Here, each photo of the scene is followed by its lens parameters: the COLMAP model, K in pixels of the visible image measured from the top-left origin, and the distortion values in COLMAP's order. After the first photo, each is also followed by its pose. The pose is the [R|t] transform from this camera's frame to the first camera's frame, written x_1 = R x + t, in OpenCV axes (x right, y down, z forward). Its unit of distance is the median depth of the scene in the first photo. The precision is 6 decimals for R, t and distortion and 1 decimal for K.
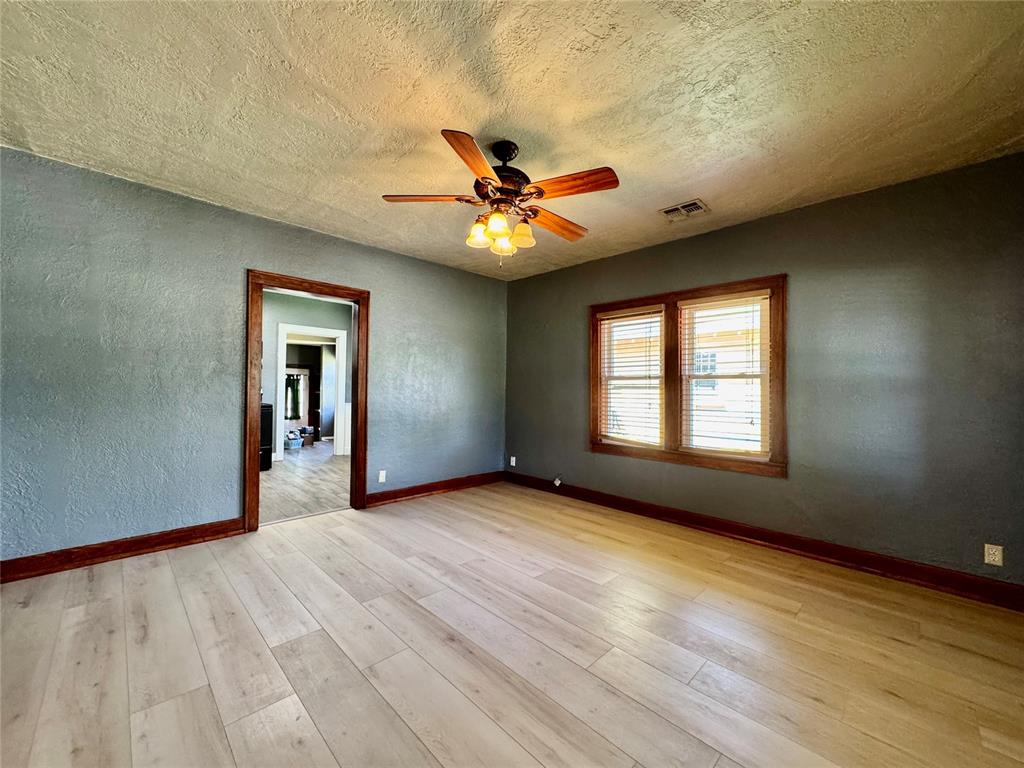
lens RADIAL K [[406.4, 0, 512.0], [0, 406.4, 384.0], [0, 0, 1]] dist [-0.003663, 0.000070]
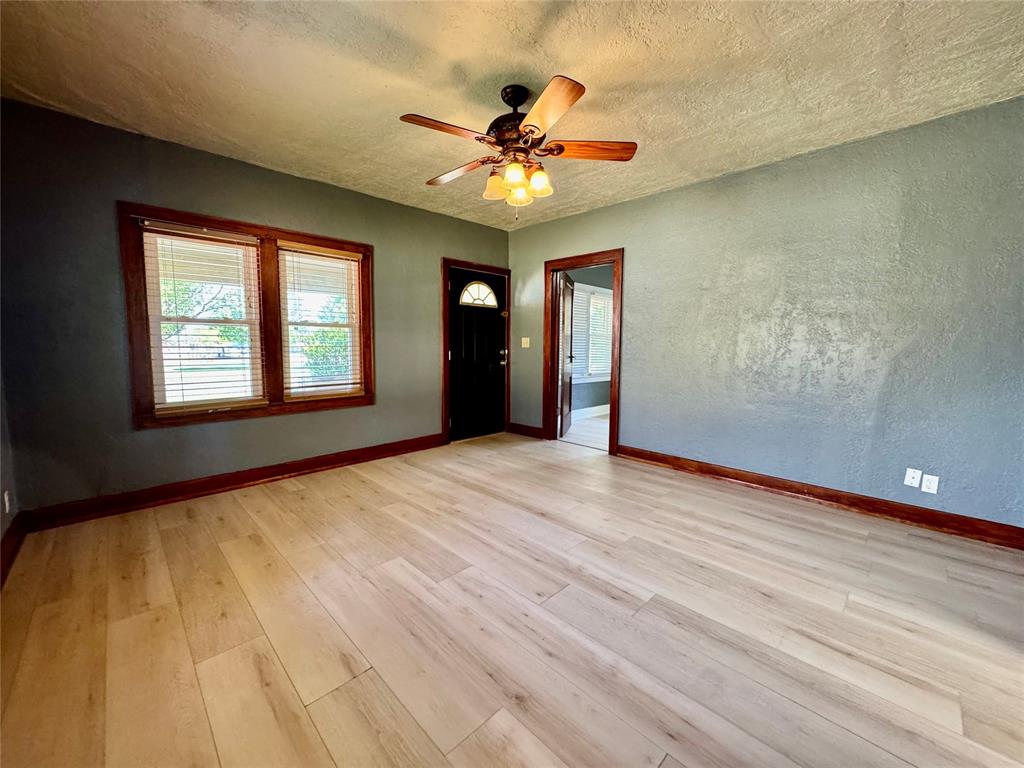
lens RADIAL K [[406.4, 0, 512.0], [0, 406.4, 384.0], [0, 0, 1]] dist [-0.003663, 0.000070]
pose [[-0.999789, -0.019796, -0.005391, -0.017129], [-0.020201, 0.995762, 0.089716, 0.027550], [0.003592, 0.089807, -0.995953, 1.987103]]
